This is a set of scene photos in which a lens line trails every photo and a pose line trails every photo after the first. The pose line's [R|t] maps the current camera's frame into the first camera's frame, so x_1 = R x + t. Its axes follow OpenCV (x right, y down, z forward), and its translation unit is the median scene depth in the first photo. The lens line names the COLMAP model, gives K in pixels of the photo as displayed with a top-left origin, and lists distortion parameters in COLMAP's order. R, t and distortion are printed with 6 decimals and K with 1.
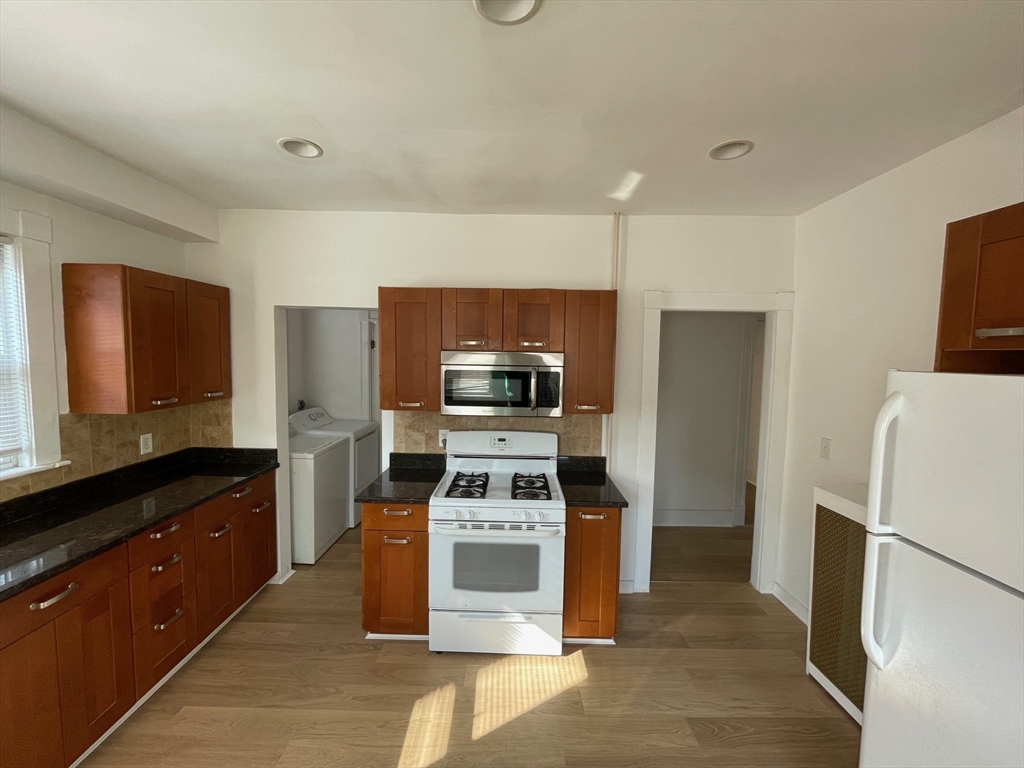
lens RADIAL K [[405.3, 0, 515.0], [0, 405.3, 380.5], [0, 0, 1]] dist [-0.010801, 0.000022]
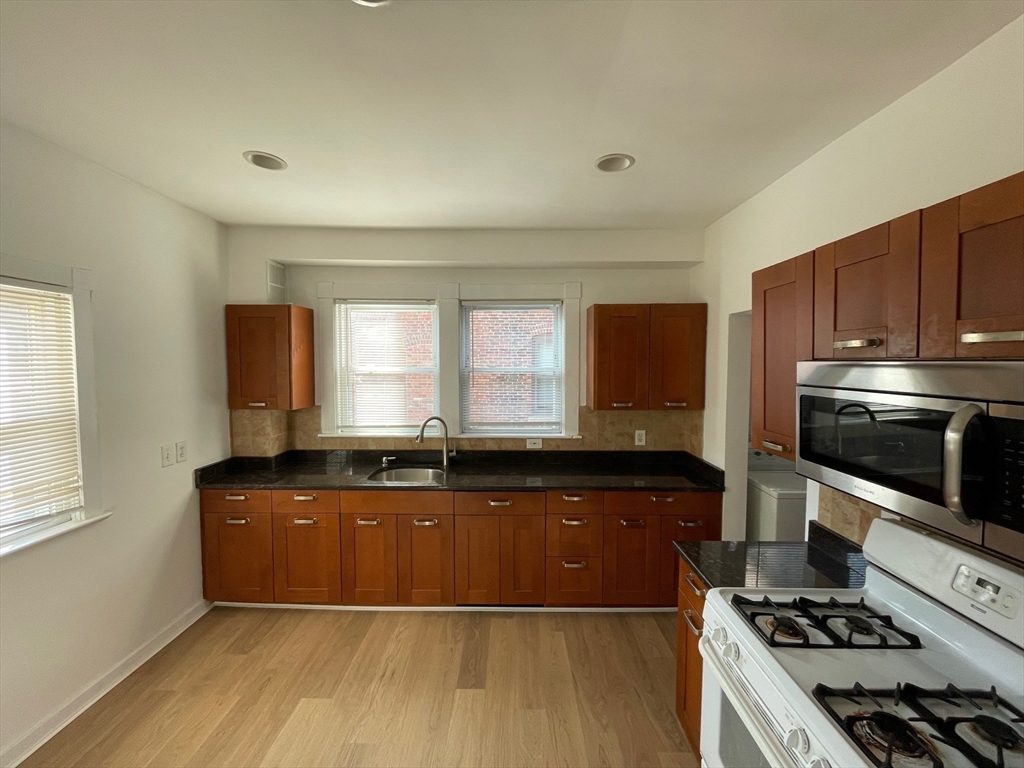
lens RADIAL K [[414.9, 0, 512.0], [0, 414.9, 384.0], [0, 0, 1]] dist [-0.001781, -0.000827]
pose [[-0.000668, 0.037964, -0.999279, 0.407750], [-0.064799, 0.997177, 0.037928, -0.037587], [0.997898, 0.064777, 0.001794, 0.605830]]
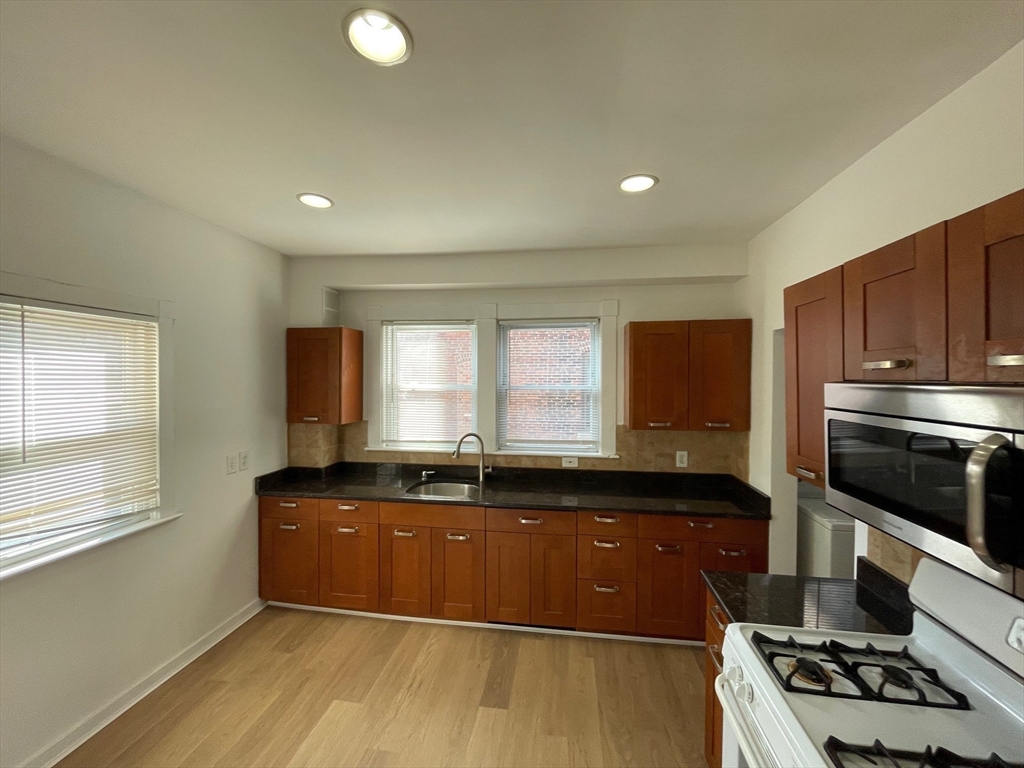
lens RADIAL K [[414.9, 0, 512.0], [0, 414.9, 384.0], [0, 0, 1]] dist [-0.001781, -0.000827]
pose [[-0.132835, -0.000858, -0.991138, 0.420170], [-0.067438, 0.997690, 0.008175, -0.048415], [0.988841, 0.067926, -0.132586, 0.669375]]
